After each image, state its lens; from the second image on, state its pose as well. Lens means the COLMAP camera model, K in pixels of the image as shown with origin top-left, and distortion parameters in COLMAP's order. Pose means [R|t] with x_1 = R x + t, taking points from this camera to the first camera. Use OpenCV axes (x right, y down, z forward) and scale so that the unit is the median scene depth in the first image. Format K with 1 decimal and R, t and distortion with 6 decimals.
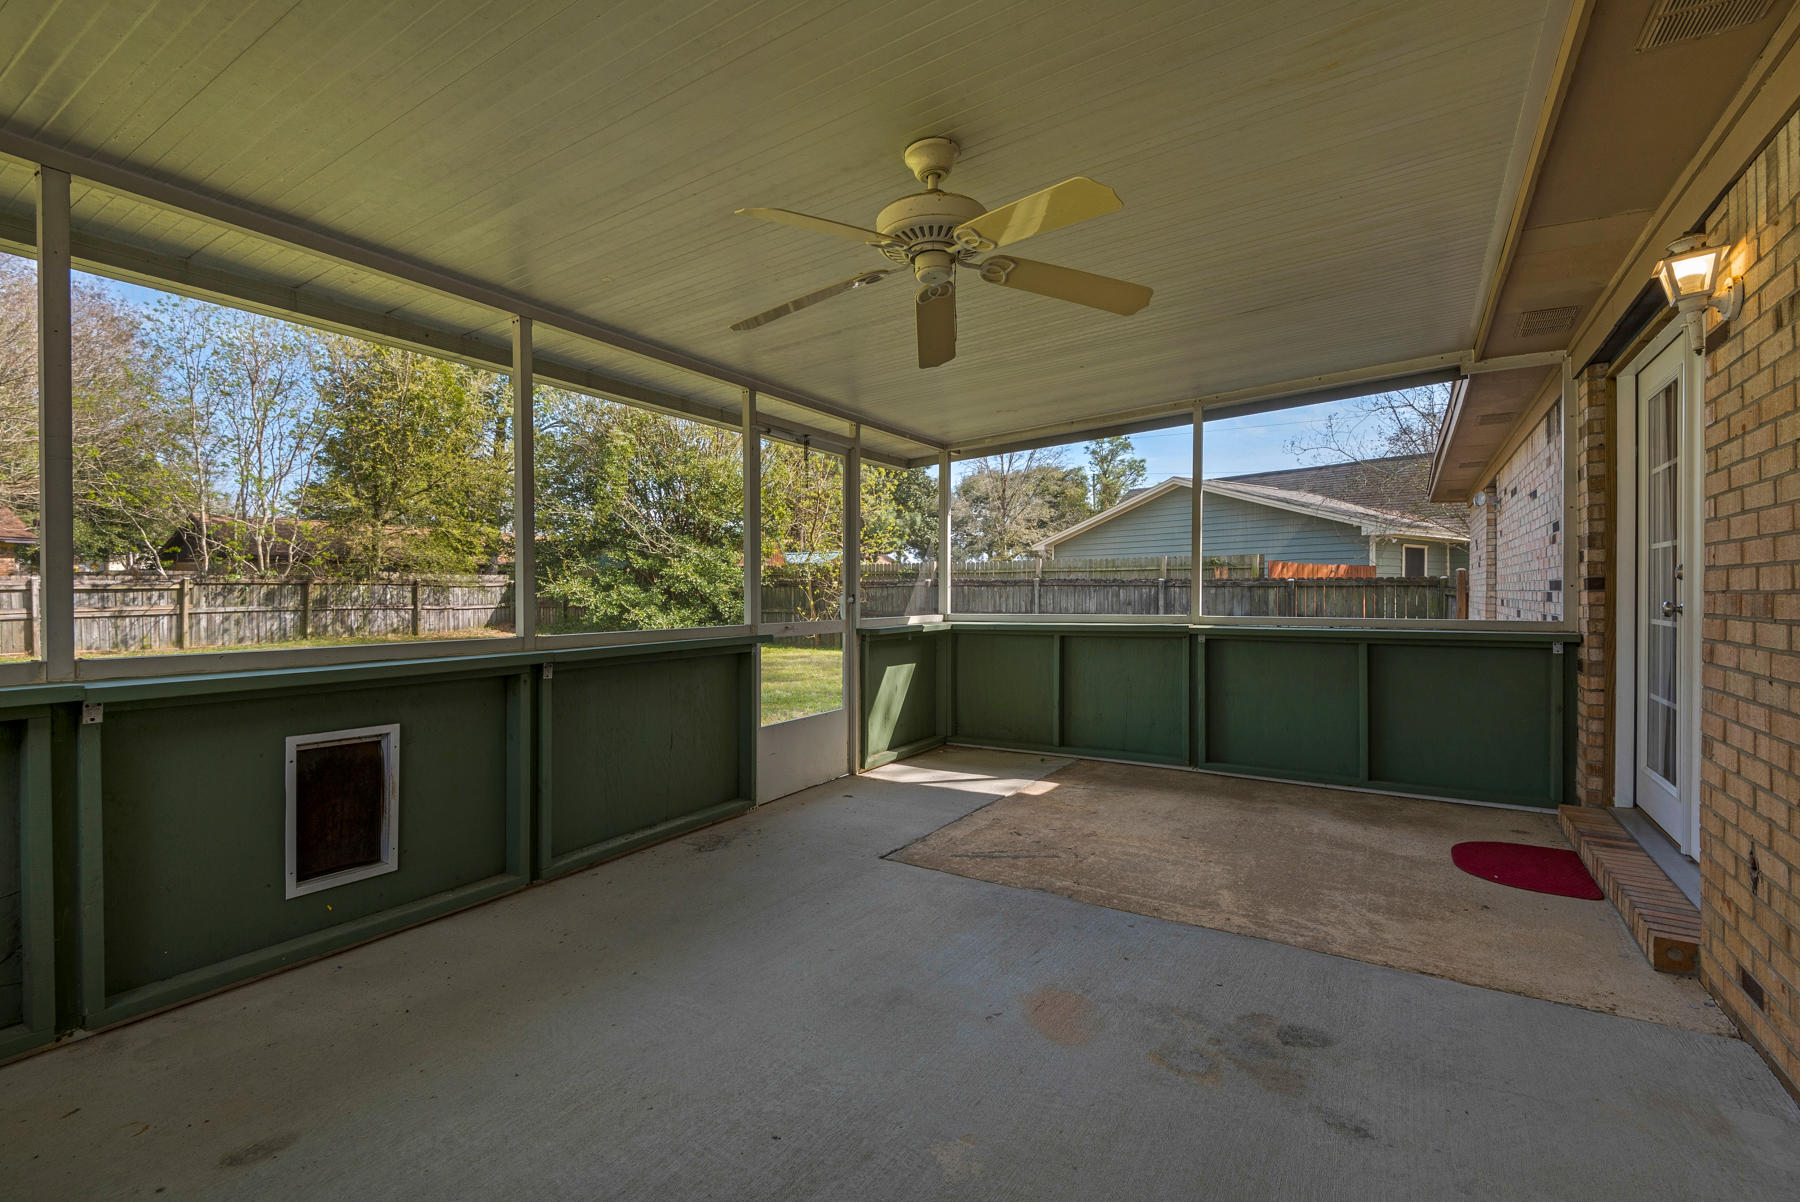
lens RADIAL K [[817.5, 0, 891.3], [0, 817.5, 595.0], [0, 0, 1]] dist [0.050406, -0.028060]
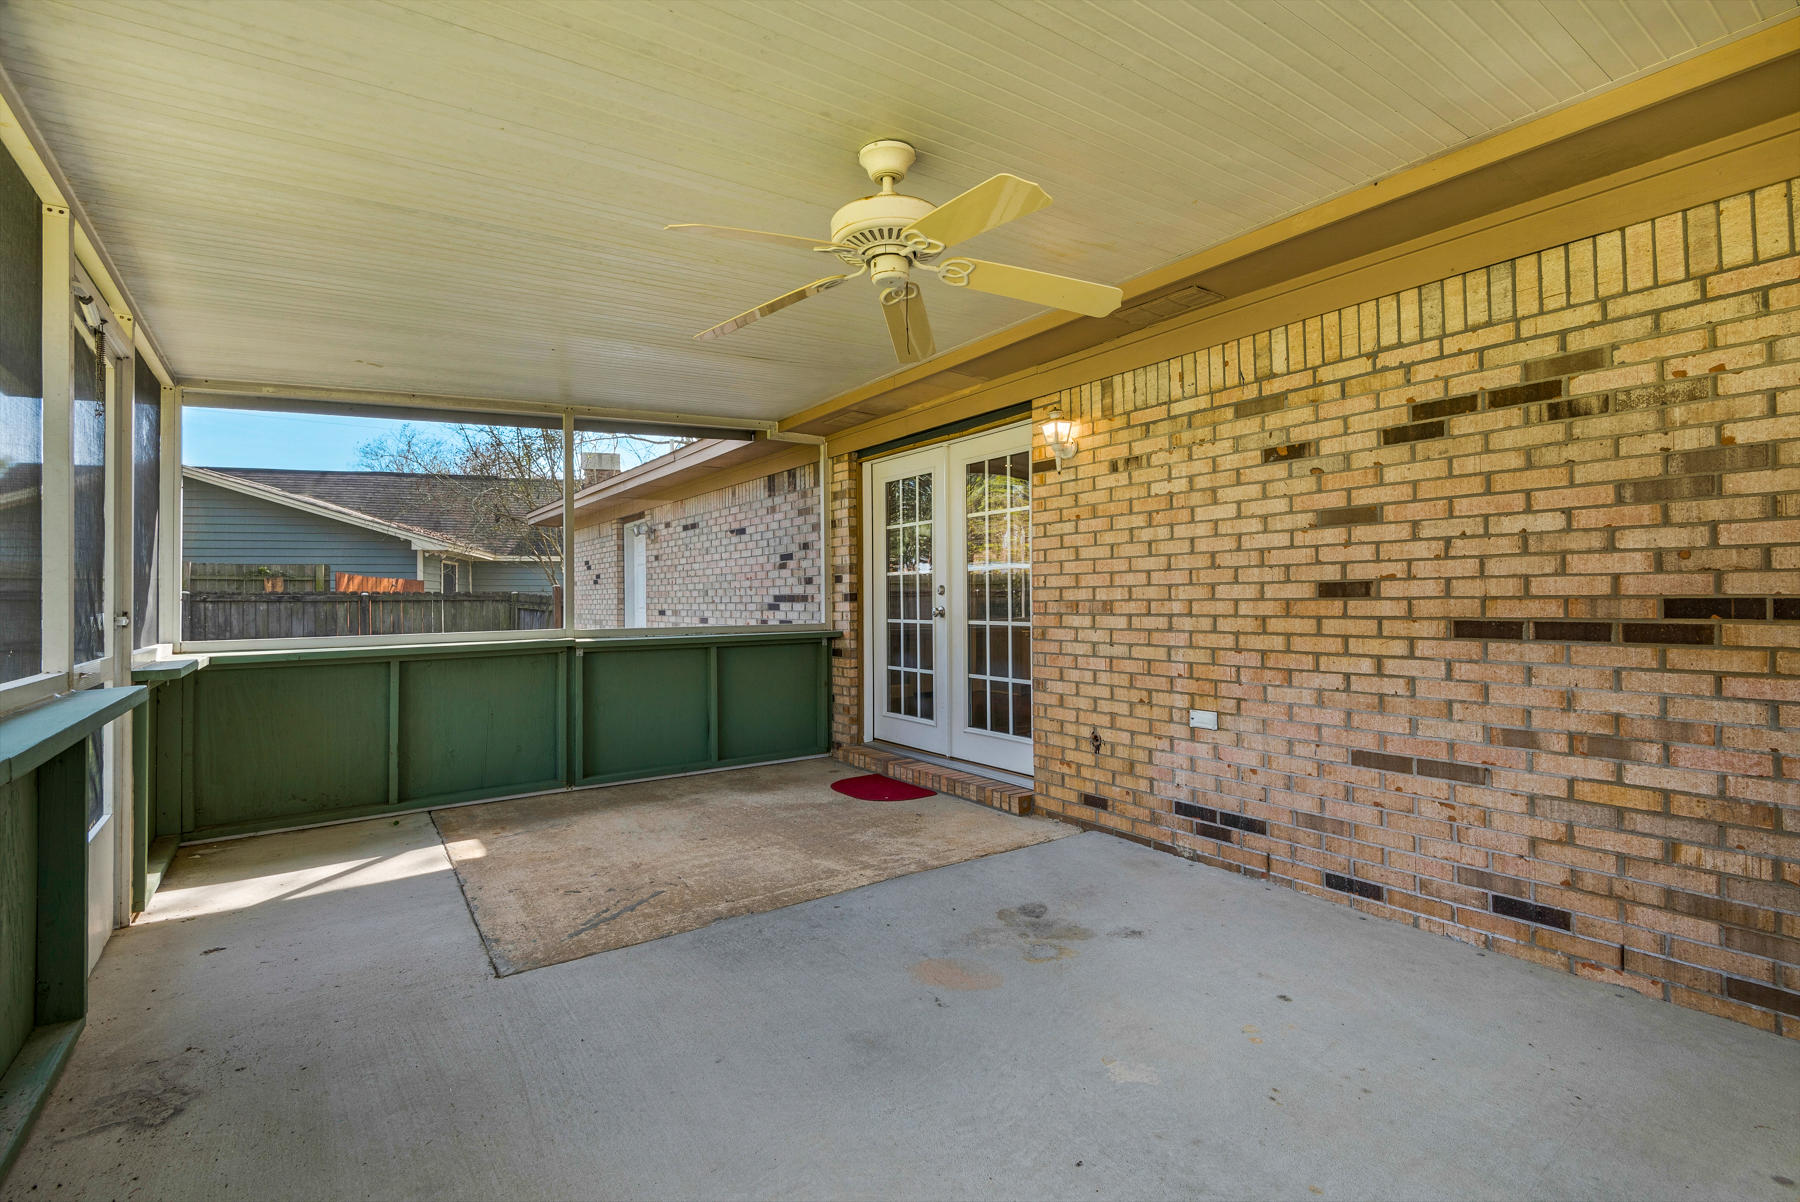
lens RADIAL K [[817.5, 0, 891.3], [0, 817.5, 595.0], [0, 0, 1]] dist [0.050406, -0.028060]
pose [[0.382718, 0.006794, 0.923840, -0.543114], [0.011060, 0.999868, -0.011935, 0.000875], [-0.923799, 0.014785, 0.382592, 0.399745]]
